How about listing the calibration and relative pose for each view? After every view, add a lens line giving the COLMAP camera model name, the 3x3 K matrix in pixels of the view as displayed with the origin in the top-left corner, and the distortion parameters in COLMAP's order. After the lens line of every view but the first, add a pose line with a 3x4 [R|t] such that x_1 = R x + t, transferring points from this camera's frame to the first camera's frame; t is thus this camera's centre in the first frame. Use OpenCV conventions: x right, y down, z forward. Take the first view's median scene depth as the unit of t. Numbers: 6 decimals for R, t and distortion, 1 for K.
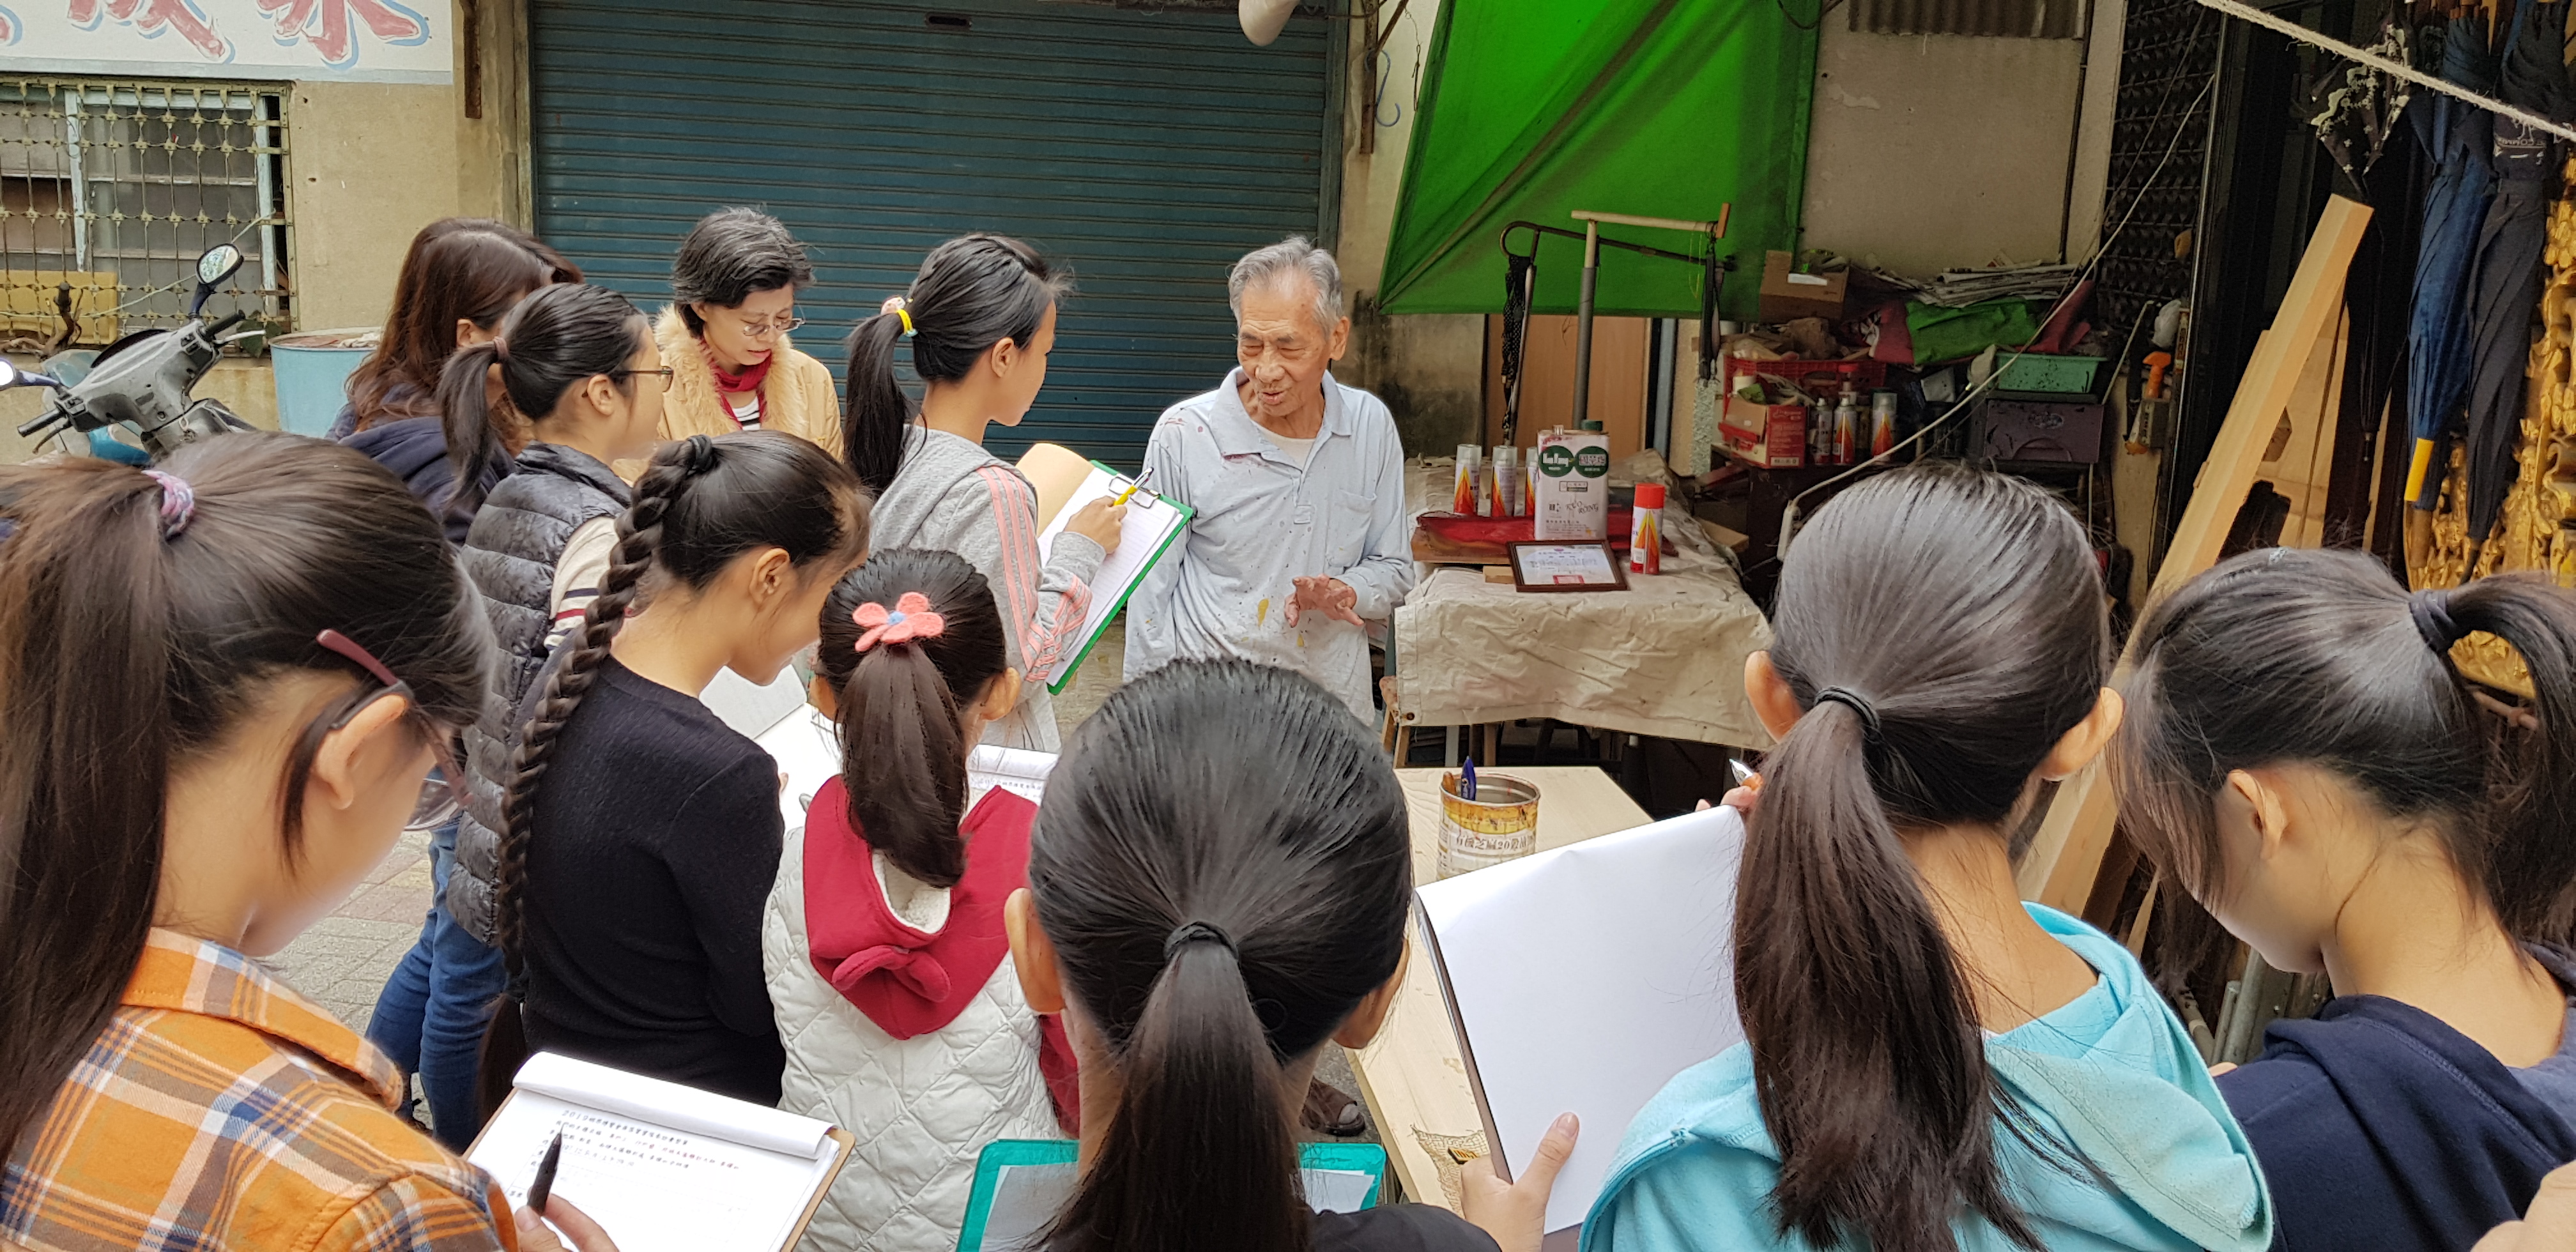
lens RADIAL K [[2051.6, 0, 1204.5], [0, 2051.6, 538.4], [0, 0, 1]] dist [0.108644, -0.184966]
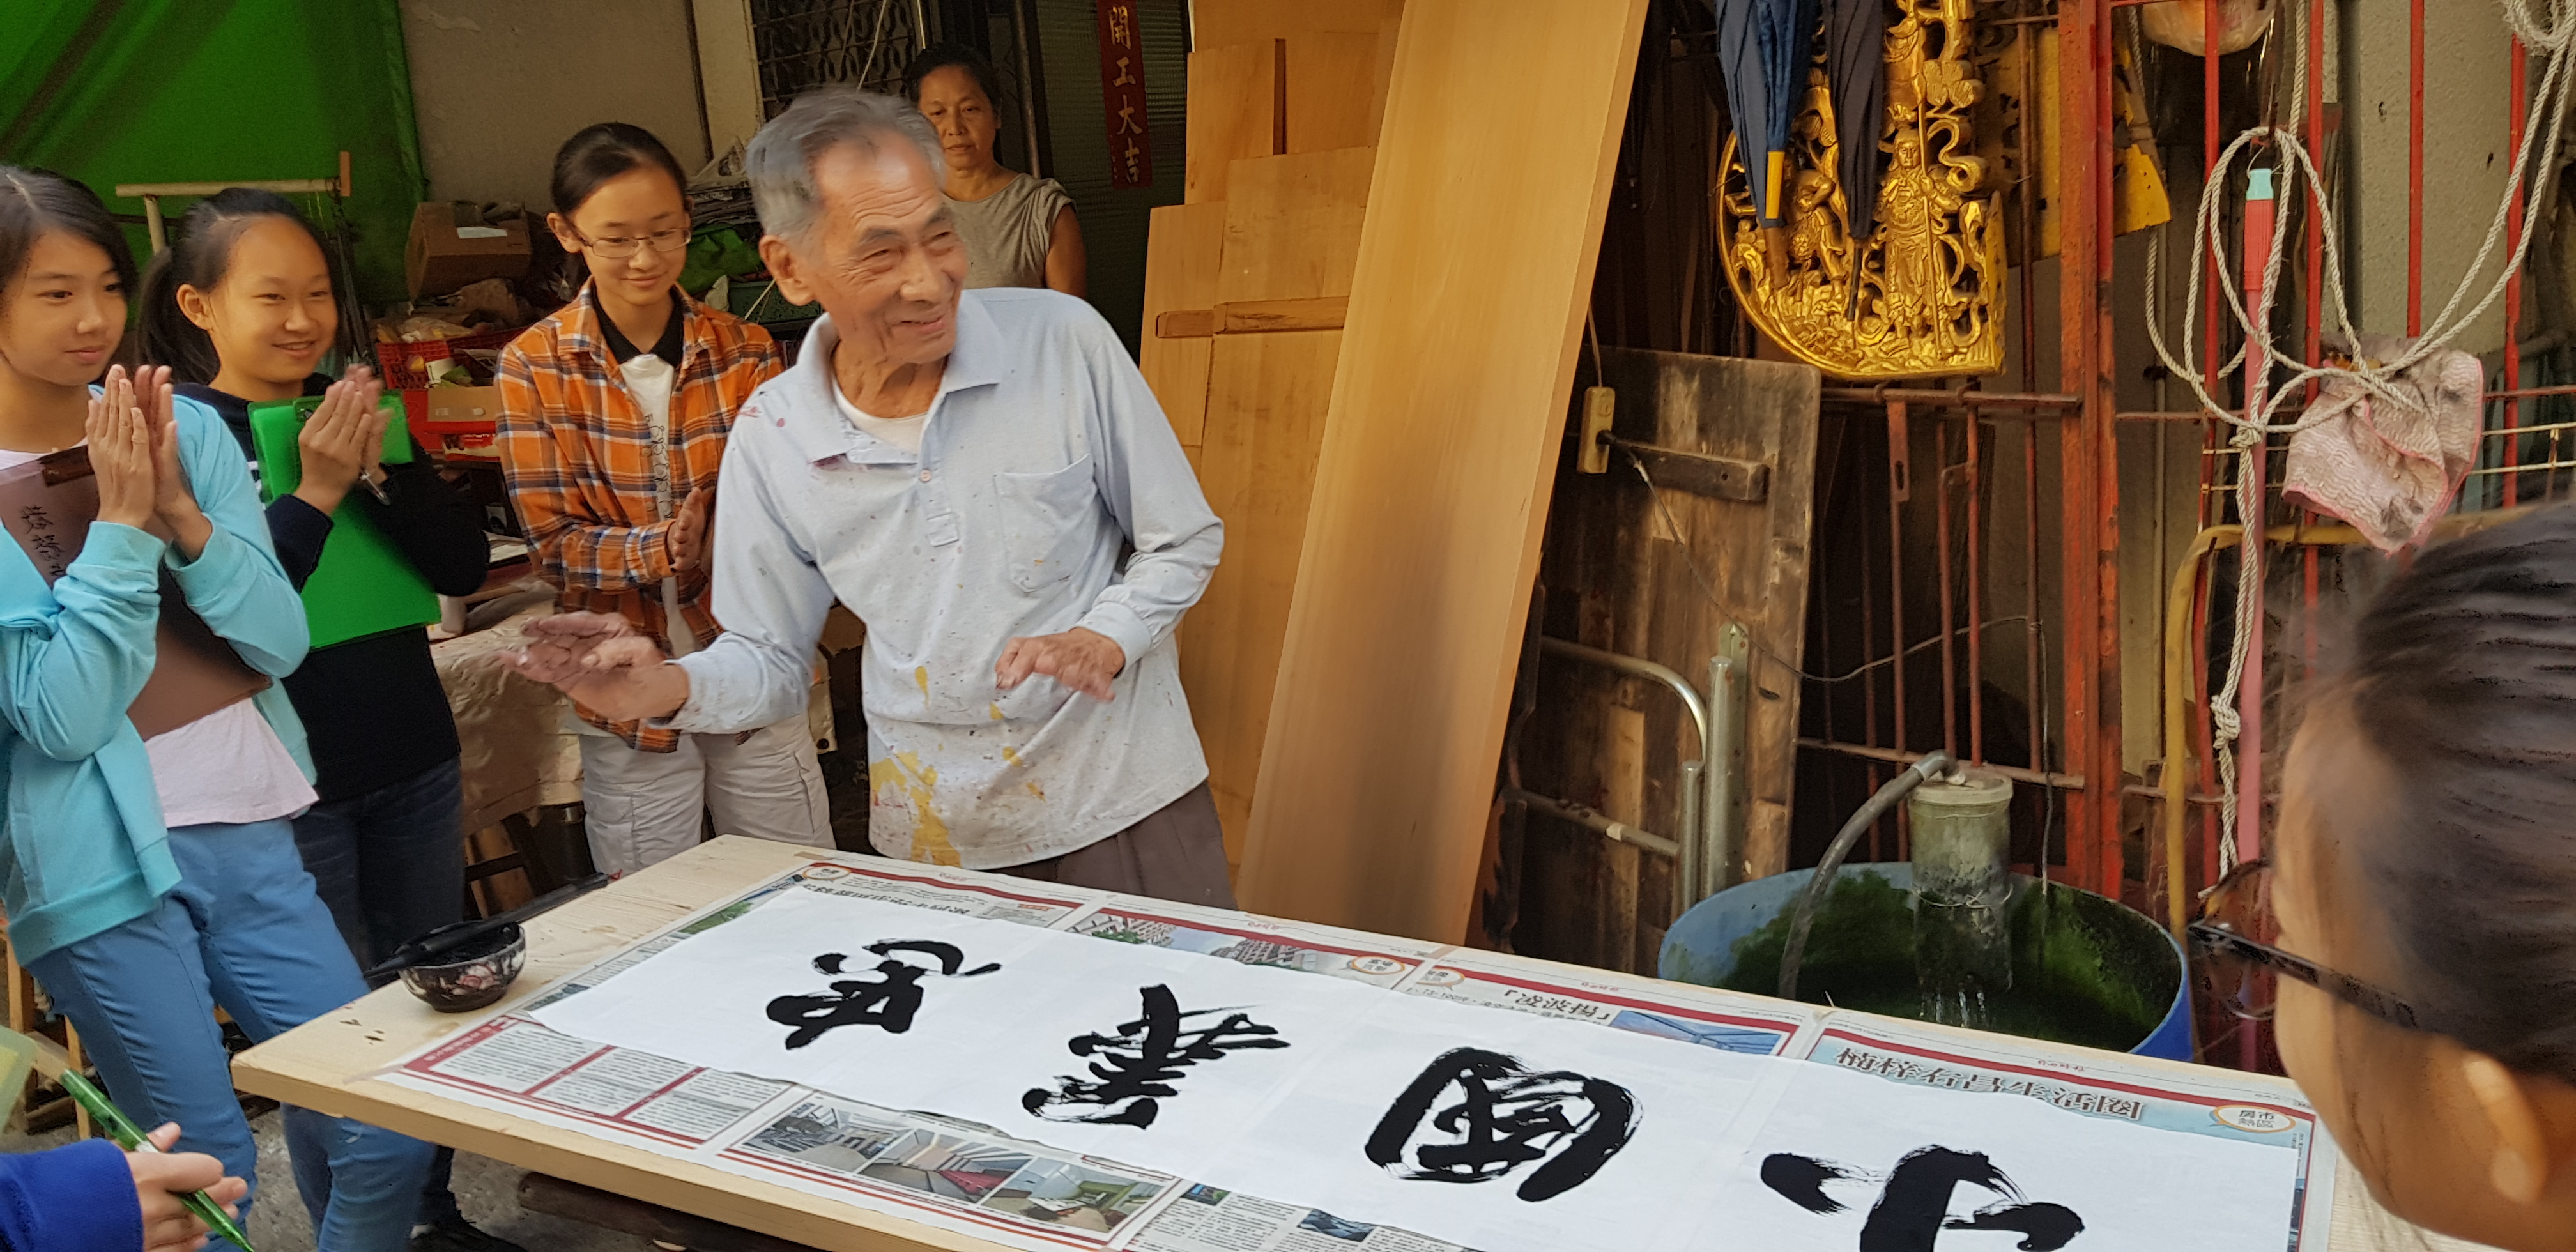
lens RADIAL K [[2051.6, 0, 1204.5], [0, 2051.6, 538.4], [0, 0, 1]] dist [0.108644, -0.184966]
pose [[0.654803, -0.215649, 0.724382, -0.140819], [0.233037, 0.969341, 0.077921, -0.004368], [-0.718976, 0.117785, 0.684982, 0.234929]]
